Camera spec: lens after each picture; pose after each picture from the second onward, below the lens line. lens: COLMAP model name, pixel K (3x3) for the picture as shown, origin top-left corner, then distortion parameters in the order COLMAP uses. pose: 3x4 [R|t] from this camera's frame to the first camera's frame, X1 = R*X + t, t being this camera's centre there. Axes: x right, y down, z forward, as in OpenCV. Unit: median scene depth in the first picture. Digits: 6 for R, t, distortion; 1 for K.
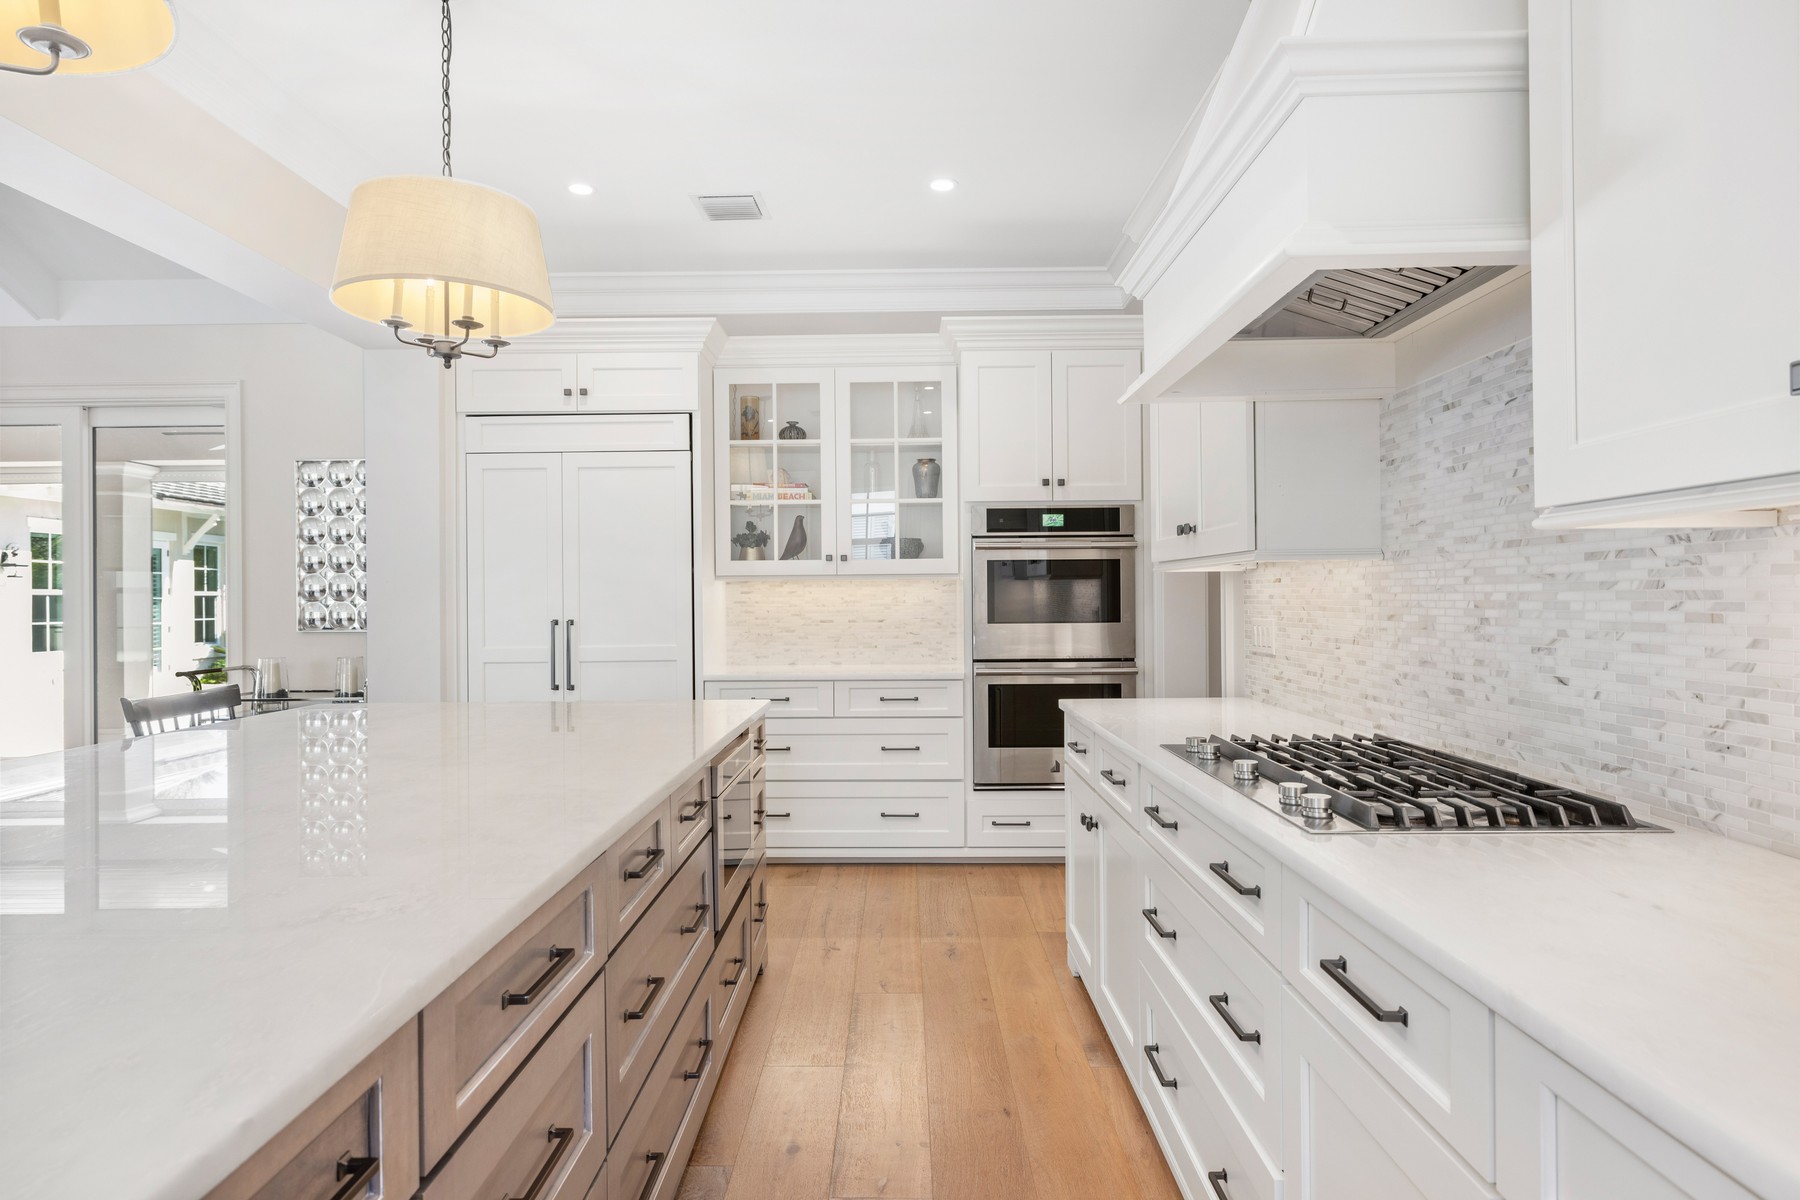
lens RADIAL K [[1021.6, 0, 900.0], [0, 1021.6, 600.0], [0, 0, 1]] dist [-0.002020, -0.000008]
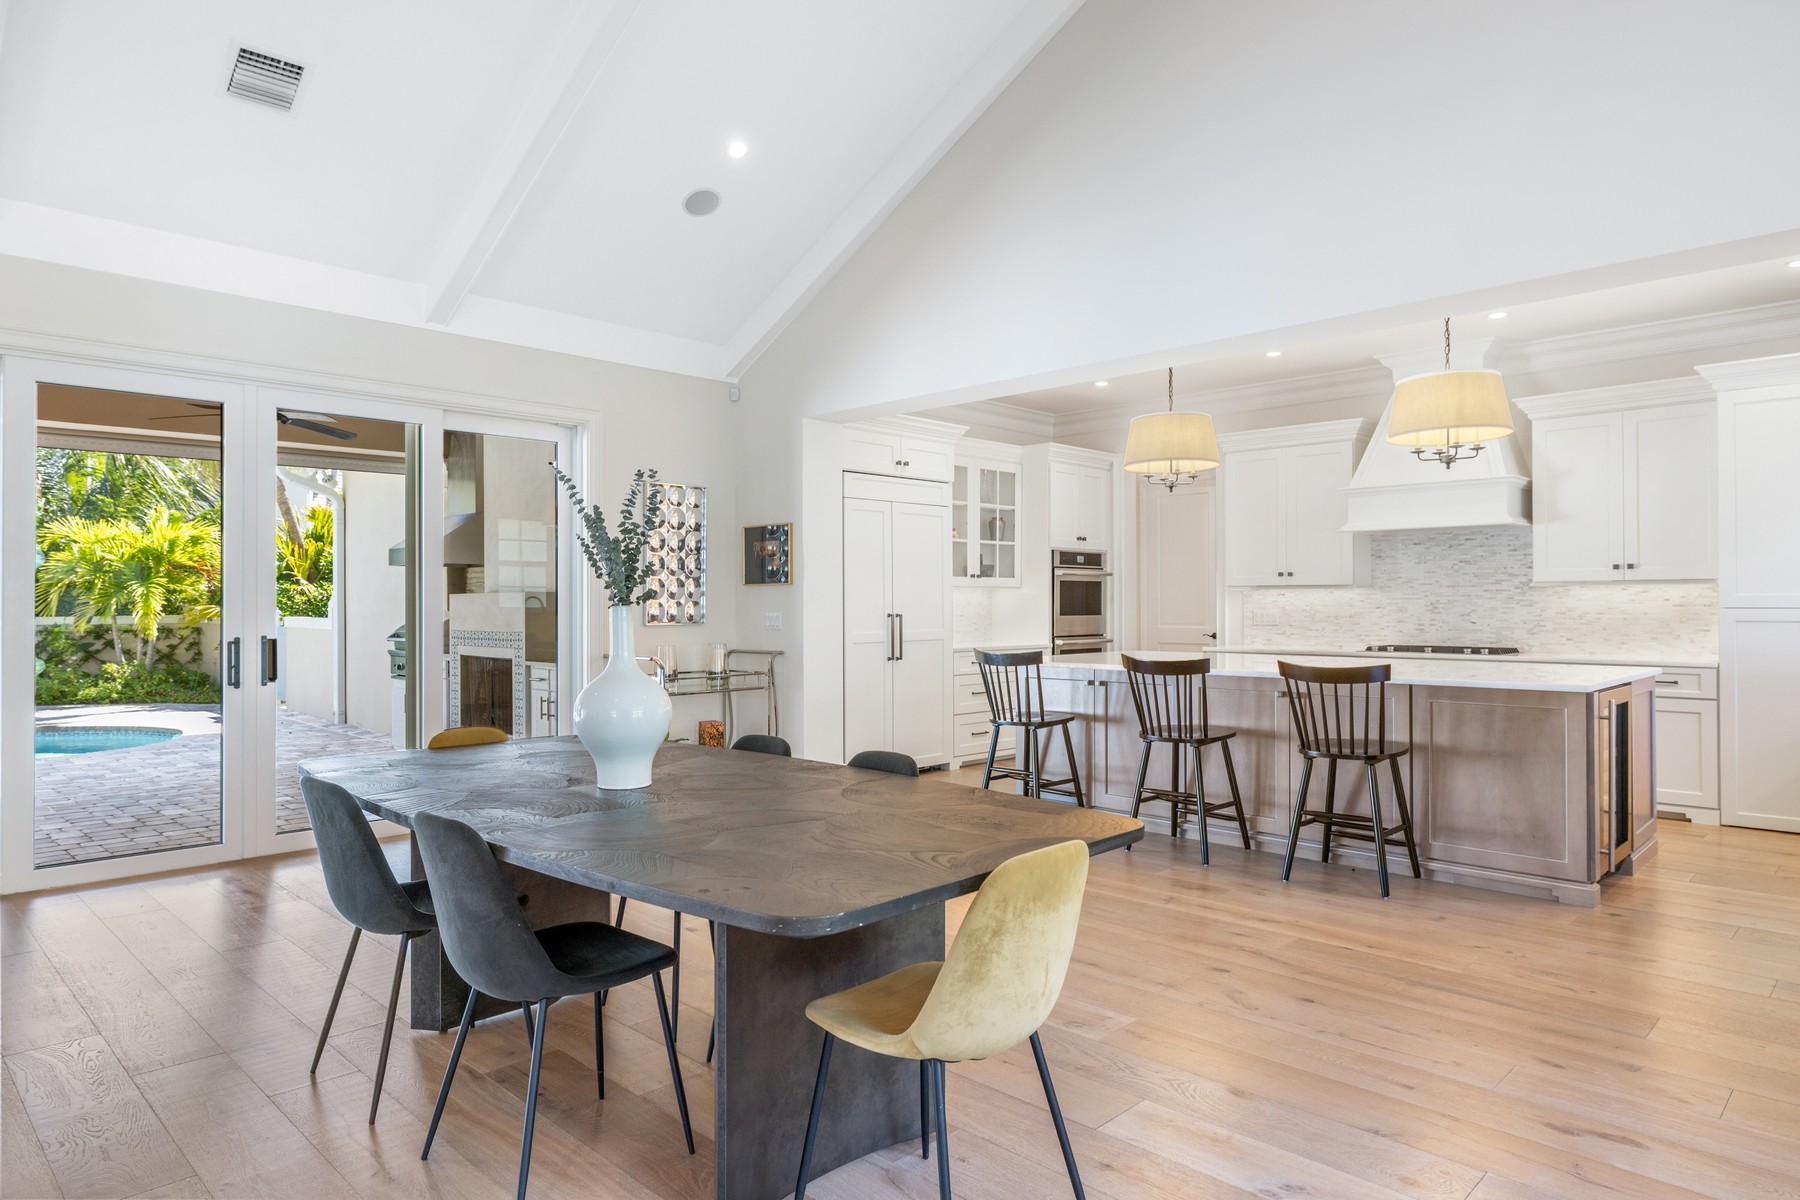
lens RADIAL K [[1081.2, 0, 887.3], [0, 1081.2, 598.5], [0, 0, 1]] dist [-0.001595, -0.001444]
pose [[0.700641, 0.012277, 0.713408, -3.461455], [-0.003510, 0.999899, -0.013759, 0.046858], [-0.713505, 0.007136, 0.700614, -0.255674]]
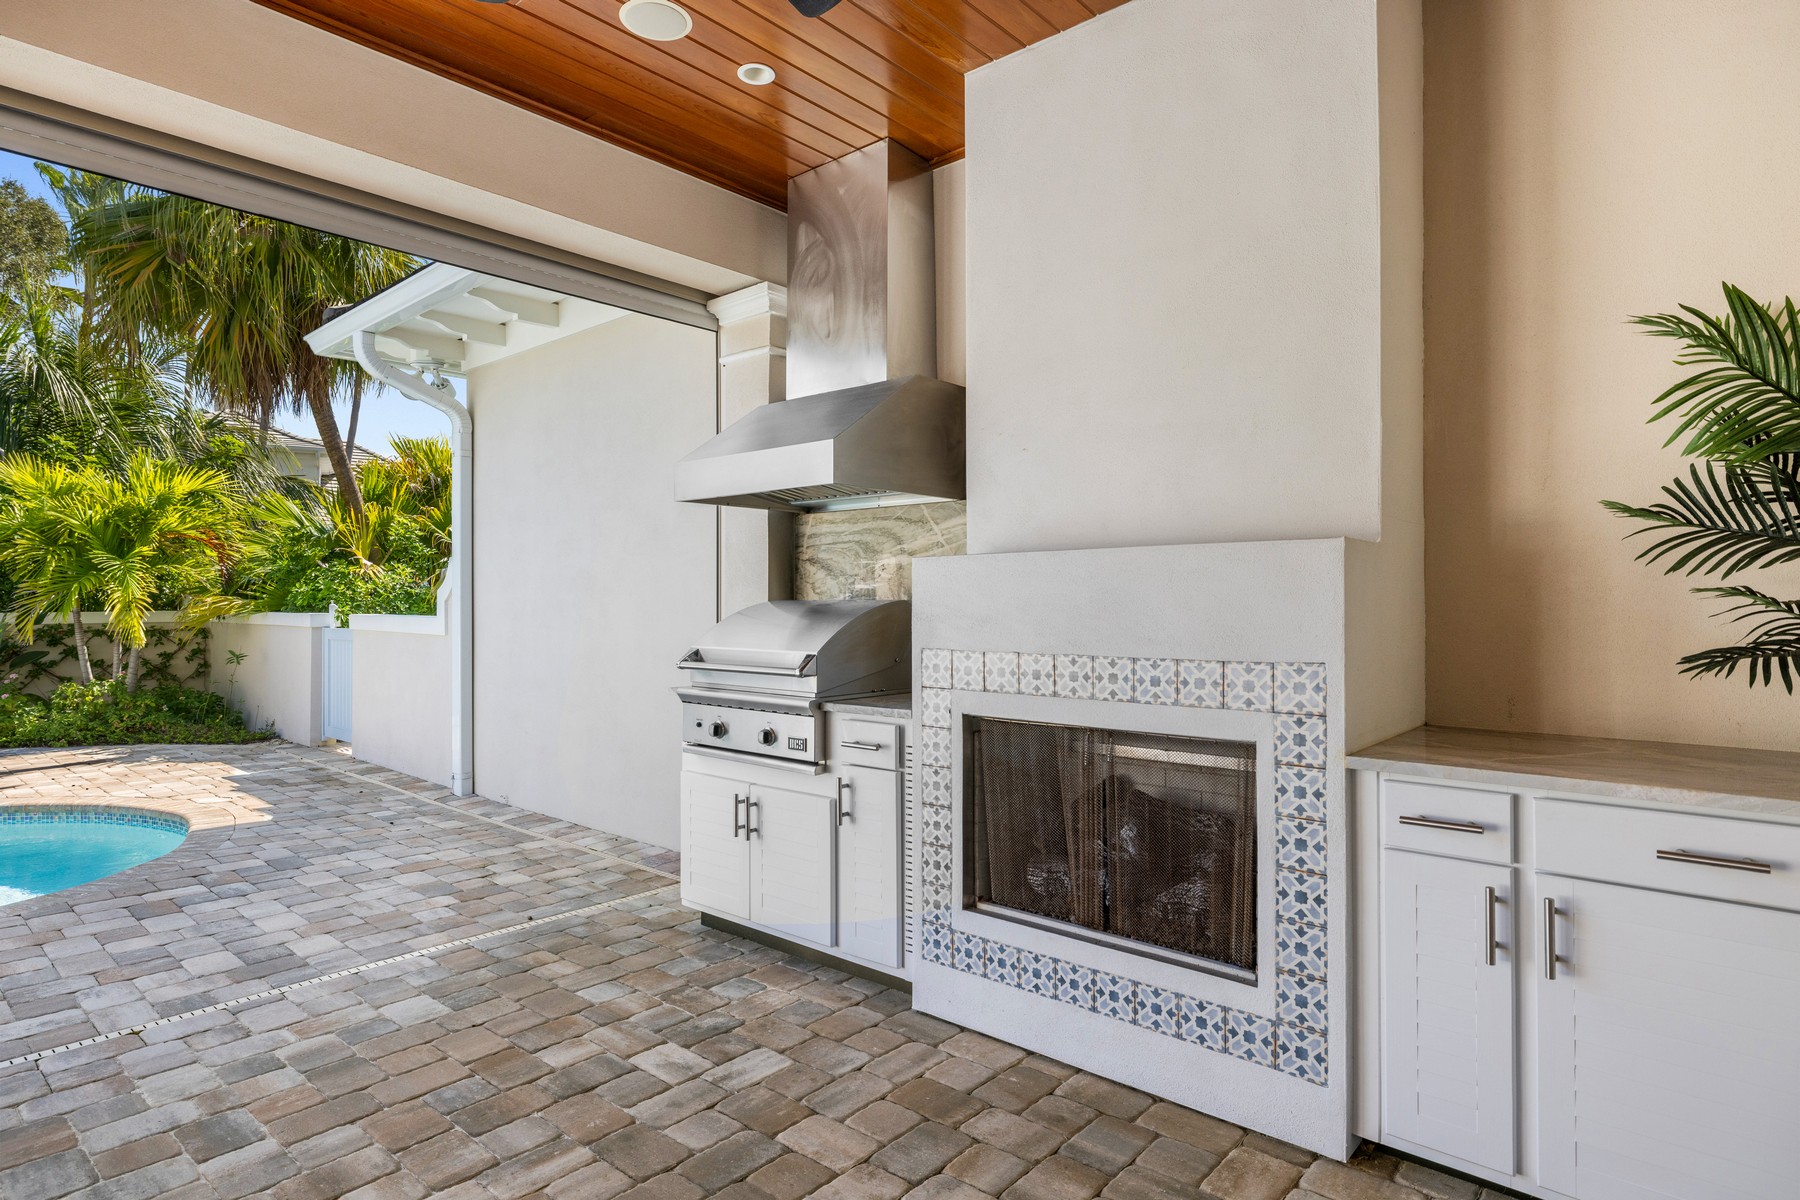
lens RADIAL K [[980.8, 0, 894.5], [0, 980.8, 596.7], [0, 0, 1]] dist [-0.001344, -0.000007]
pose [[0.658989, 0.015055, 0.752002, -2.769183], [-0.004913, 0.999864, -0.015712, 0.068256], [-0.752137, 0.006660, 0.658973, 3.085200]]
